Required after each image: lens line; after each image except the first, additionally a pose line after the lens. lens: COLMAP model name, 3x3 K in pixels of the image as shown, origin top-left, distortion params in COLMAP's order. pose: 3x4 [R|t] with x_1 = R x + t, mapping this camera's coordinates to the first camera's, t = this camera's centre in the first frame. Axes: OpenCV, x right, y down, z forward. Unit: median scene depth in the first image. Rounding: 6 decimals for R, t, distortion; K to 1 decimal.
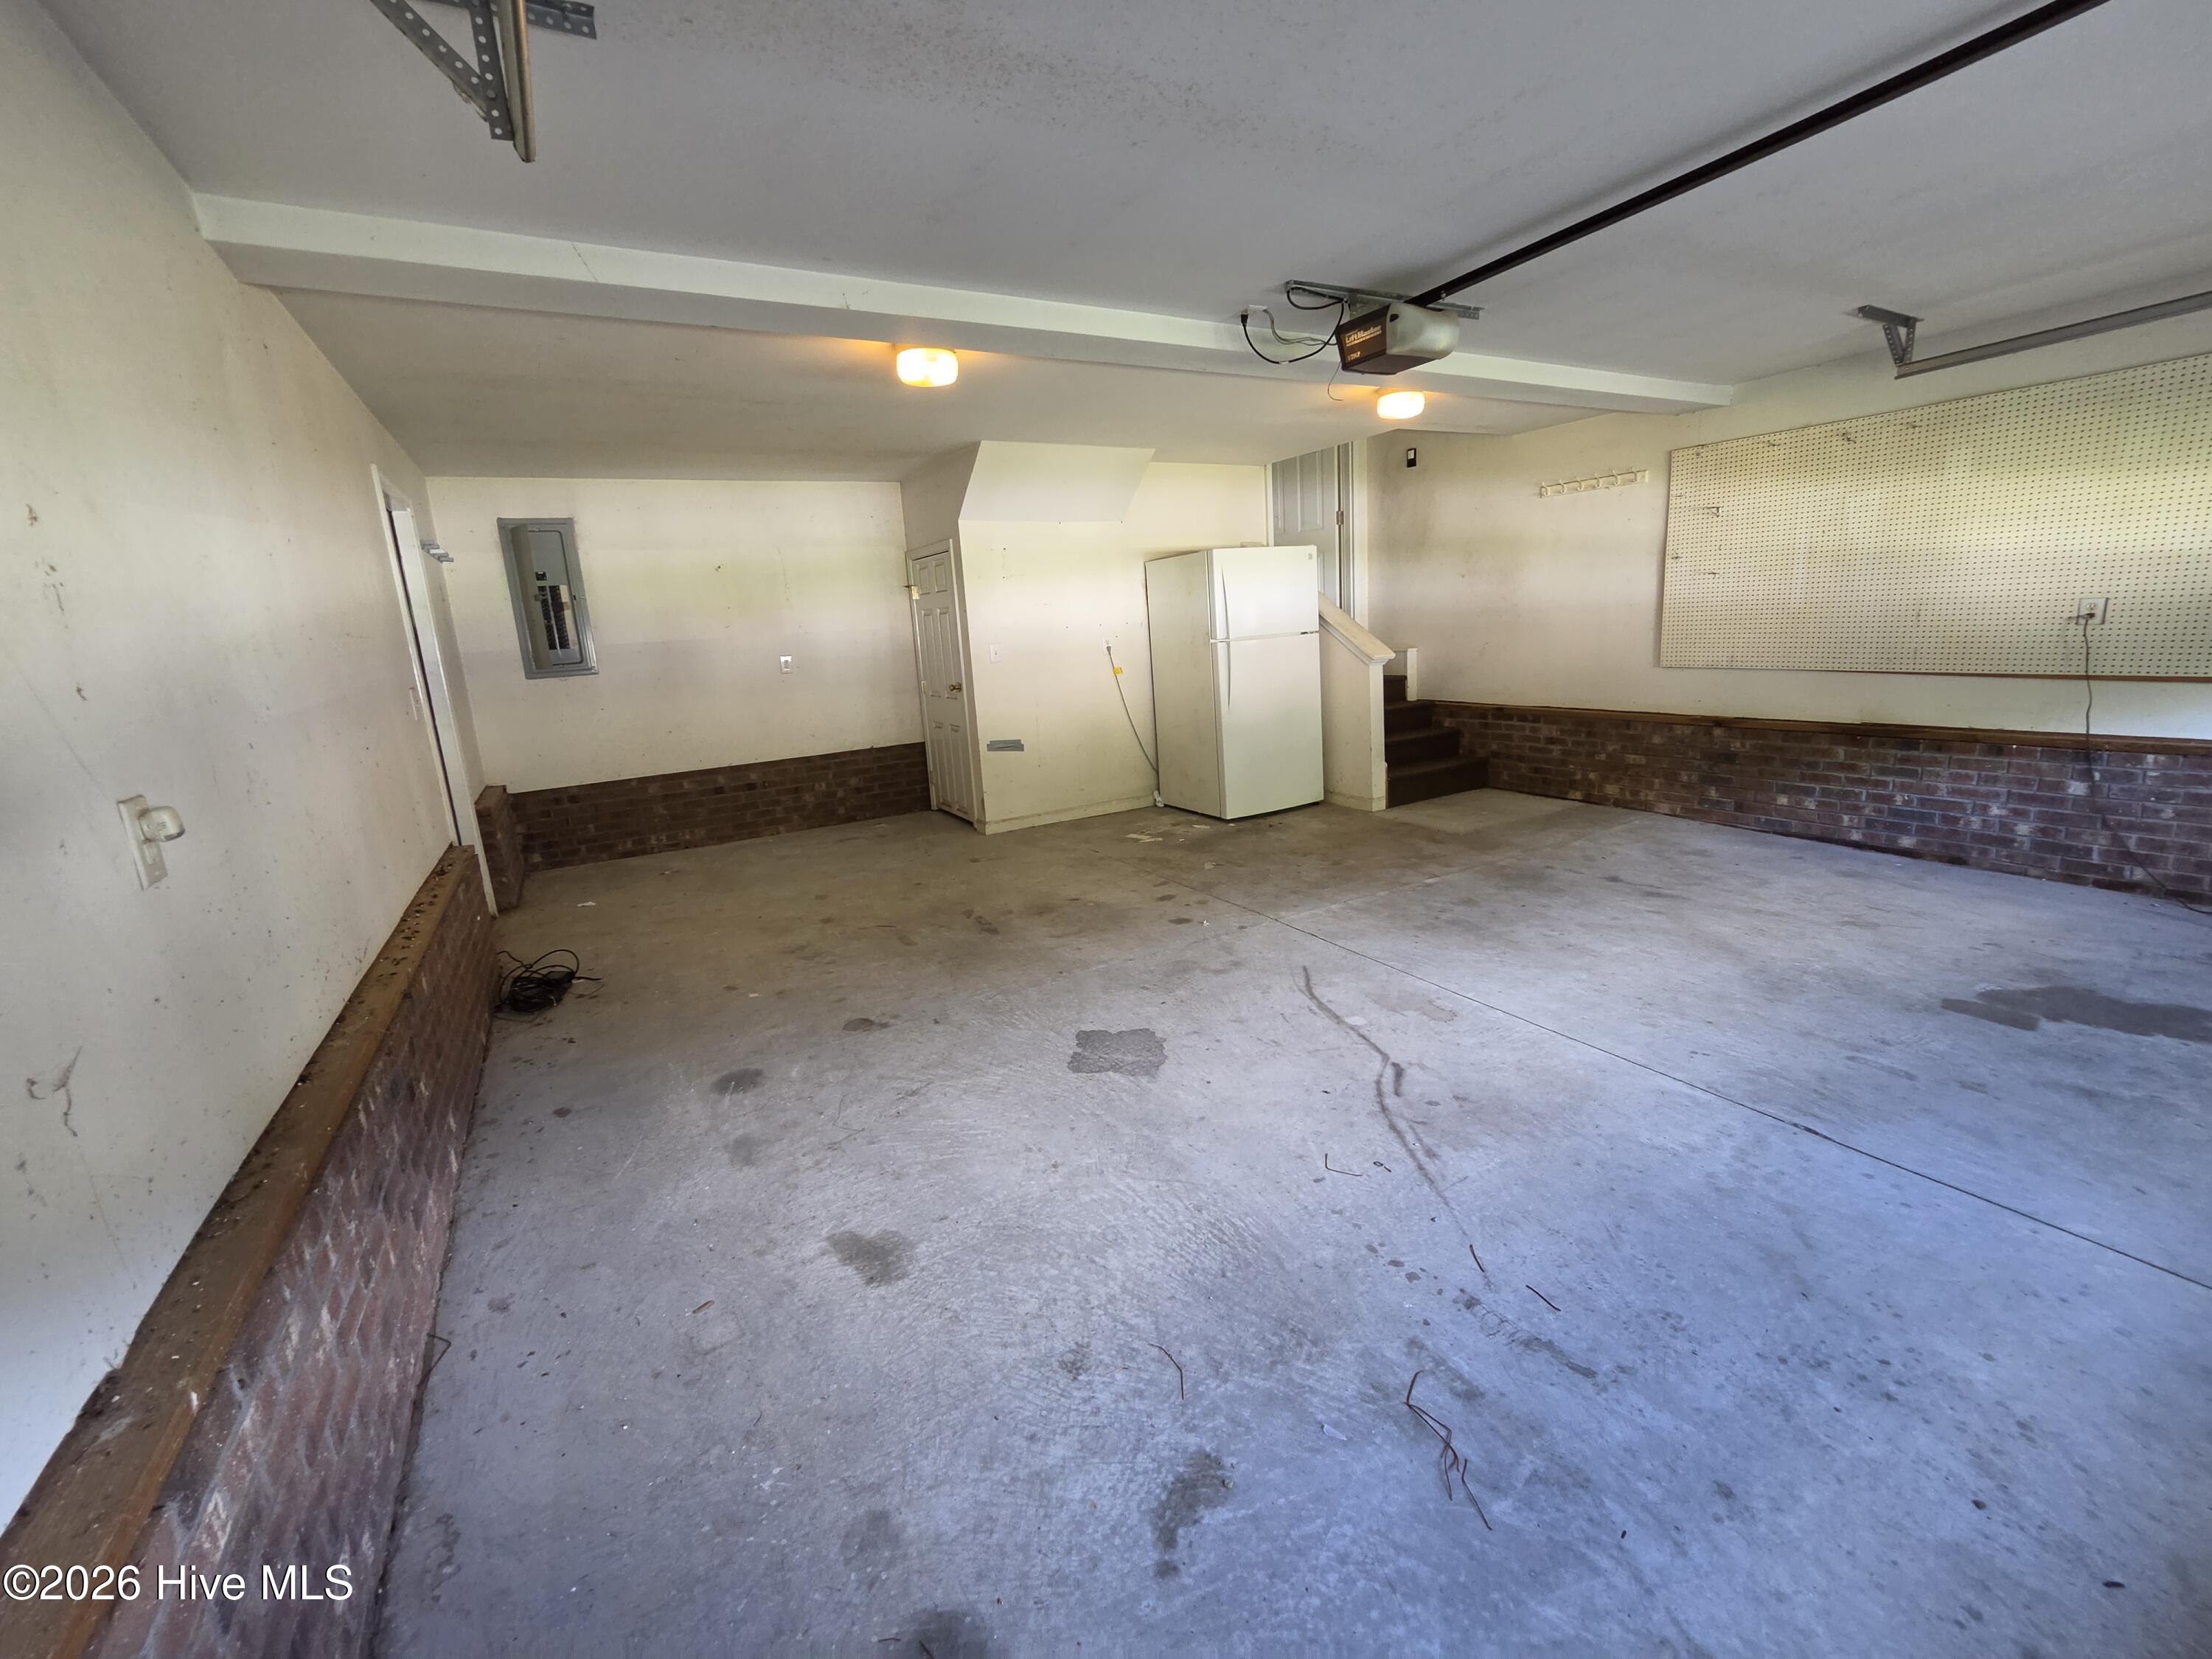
lens RADIAL K [[921.2, 0, 1110.2], [0, 921.2, 804.9], [0, 0, 1]] dist [-0.013199, 0.000467]
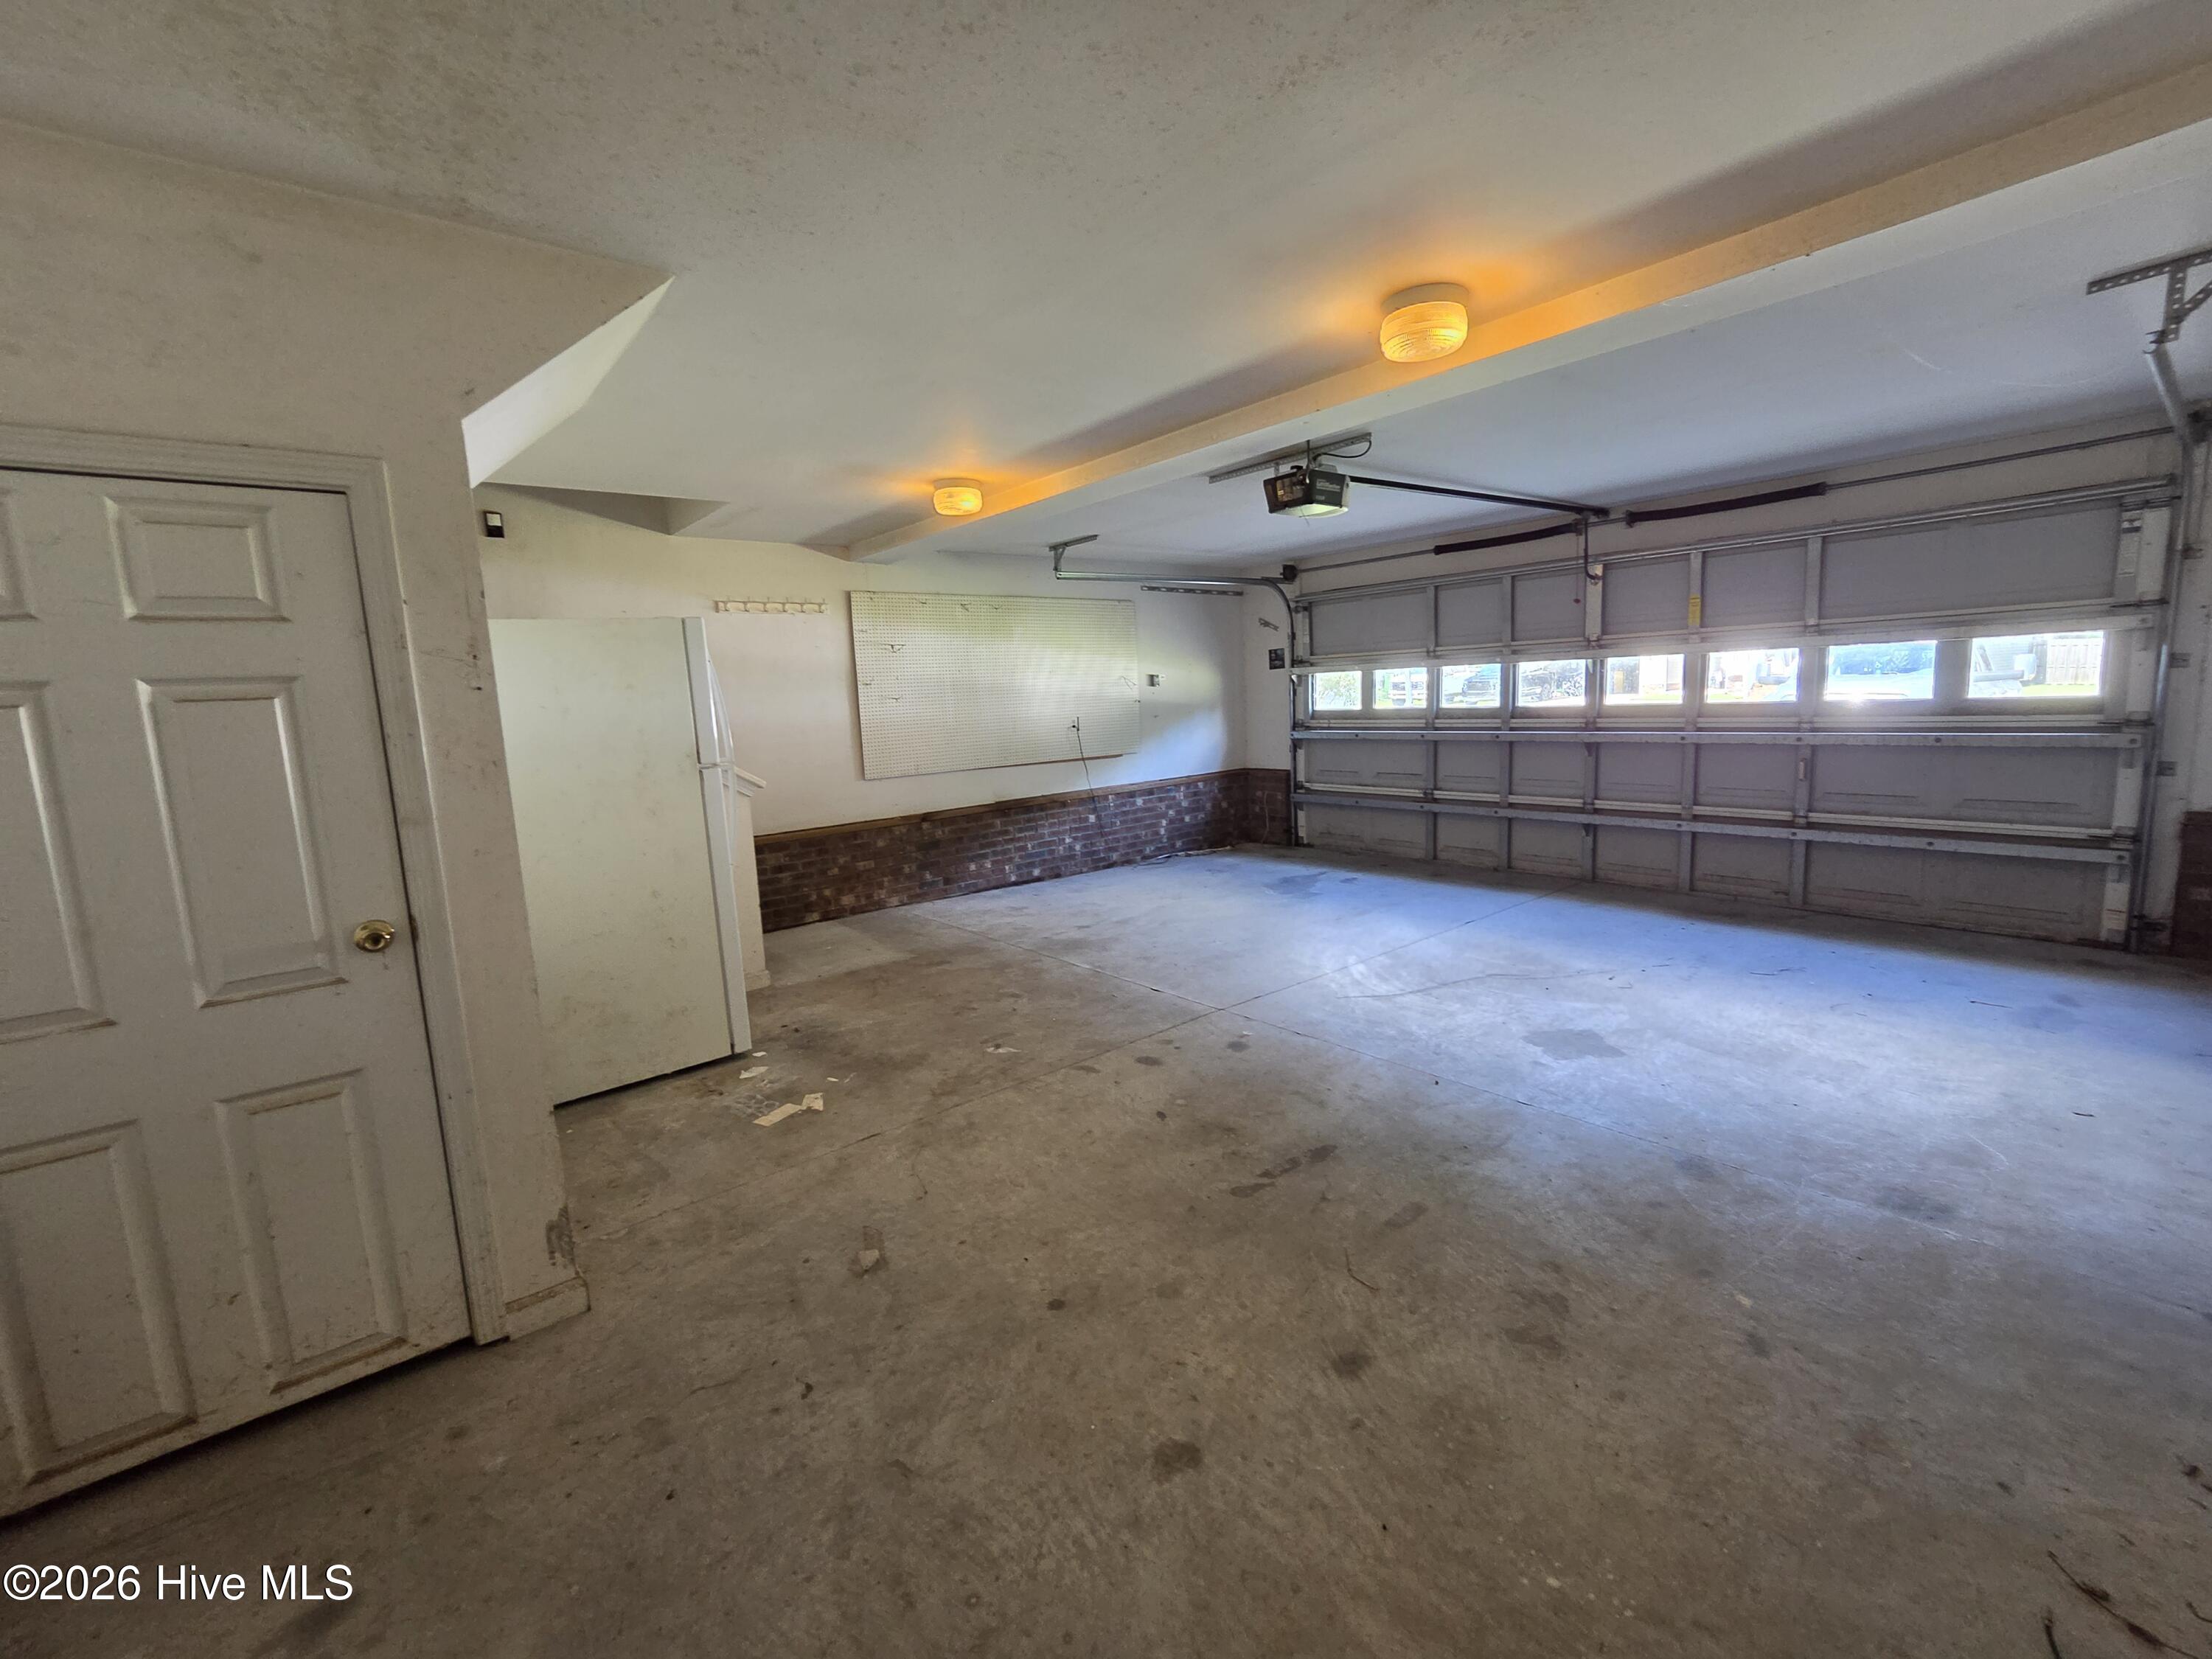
lens RADIAL K [[921.2, 0, 1110.2], [0, 921.2, 804.9], [0, 0, 1]] dist [-0.013199, 0.000467]
pose [[-0.155211, -0.053284, 0.986443, -0.666867], [0.253964, 0.962831, 0.091969, -0.179626], [-0.954679, 0.264795, -0.135909, 1.059838]]
